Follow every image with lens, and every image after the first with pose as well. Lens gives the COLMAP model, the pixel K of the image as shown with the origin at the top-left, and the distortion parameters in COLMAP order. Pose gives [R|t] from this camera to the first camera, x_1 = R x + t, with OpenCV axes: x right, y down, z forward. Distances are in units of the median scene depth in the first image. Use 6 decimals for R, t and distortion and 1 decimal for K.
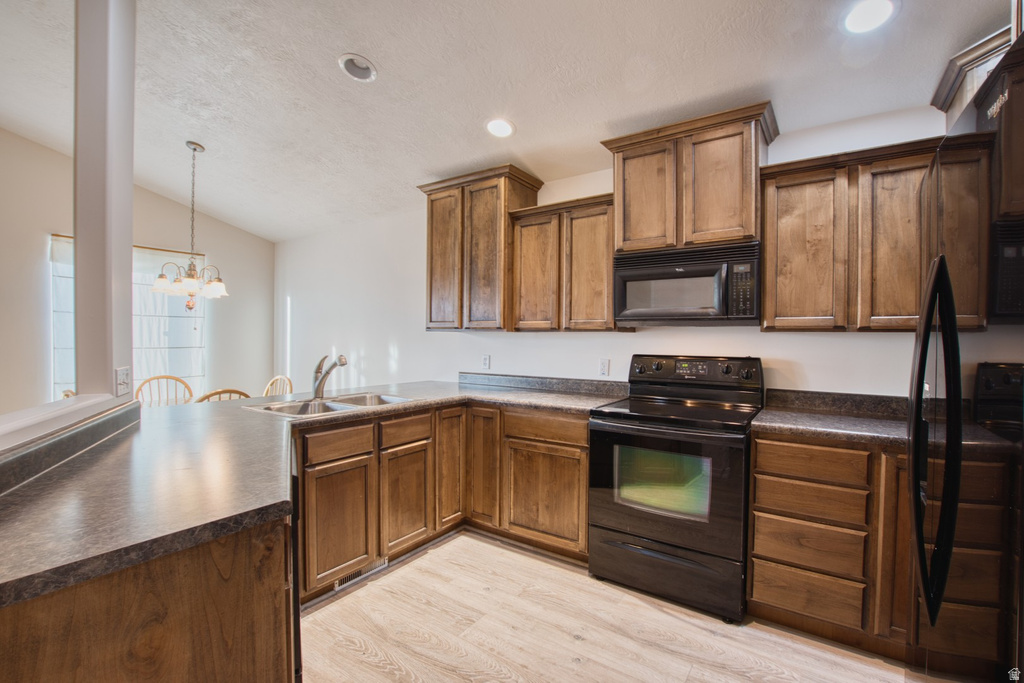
lens RADIAL K [[457.5, 0, 516.7], [0, 457.5, 337.5], [0, 0, 1]] dist [-0.036615, 0.003495]
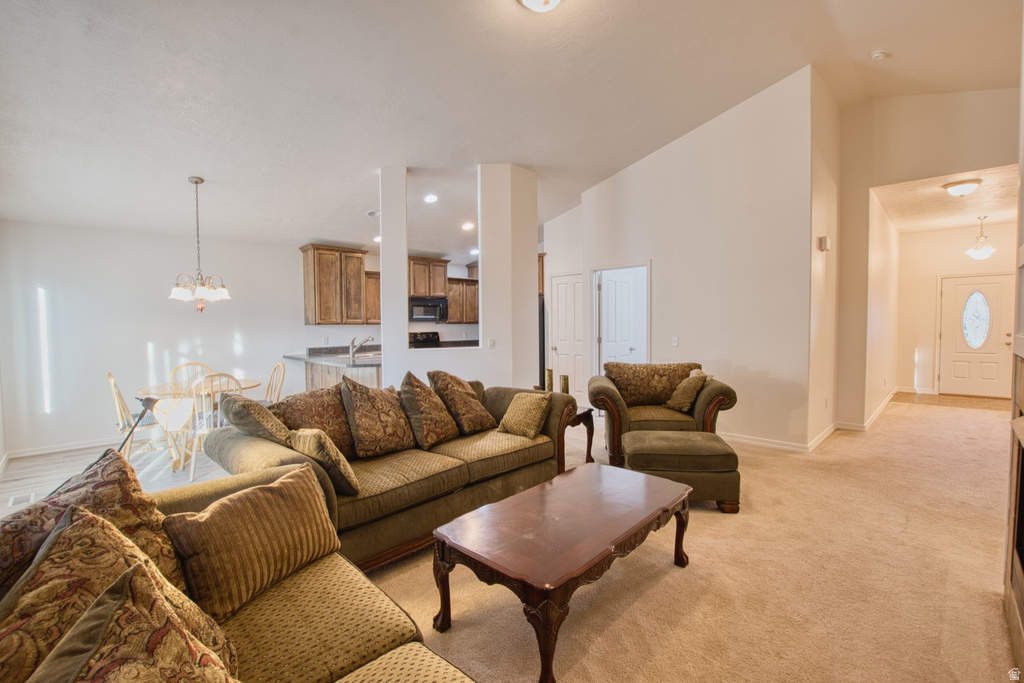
lens RADIAL K [[457.5, 0, 517.9], [0, 457.5, 344.3], [0, 0, 1]] dist [-0.036615, 0.003495]
pose [[0.164527, -0.052560, 0.984971, -2.849989], [0.016320, 0.998588, 0.050560, -0.026034], [-0.986238, 0.007756, 0.165152, -0.120936]]
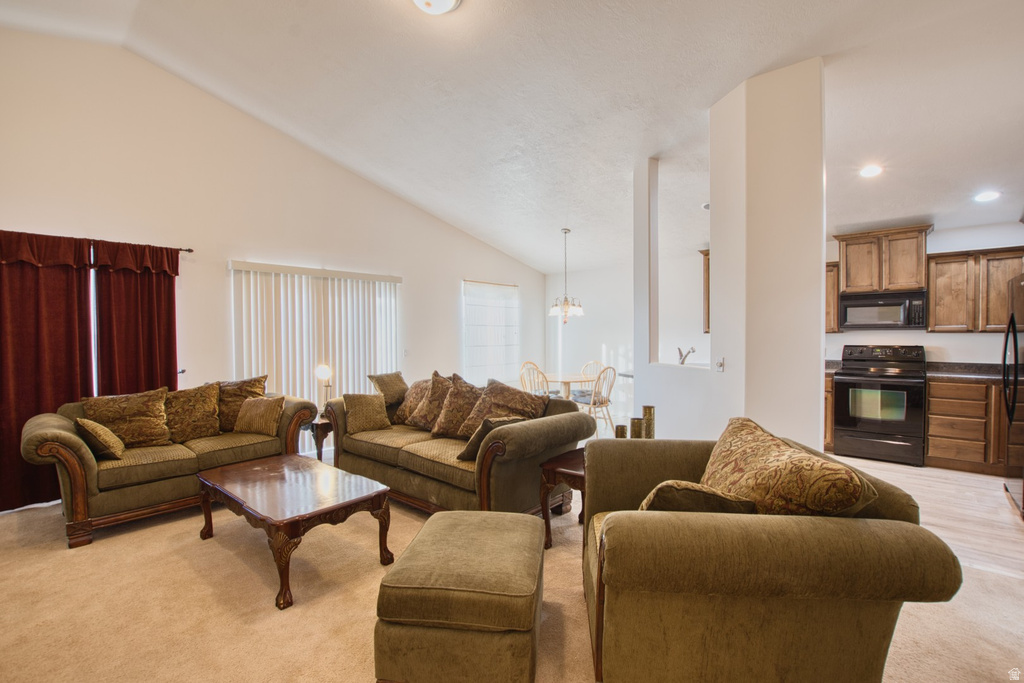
lens RADIAL K [[457.5, 0, 510.3], [0, 457.5, 342.7], [0, 0, 1]] dist [-0.036615, 0.003495]
pose [[0.990603, -0.007401, -0.136570, -1.074310], [0.008393, 0.999942, 0.006692, 0.002329], [0.136513, -0.007775, 0.990608, -1.274833]]
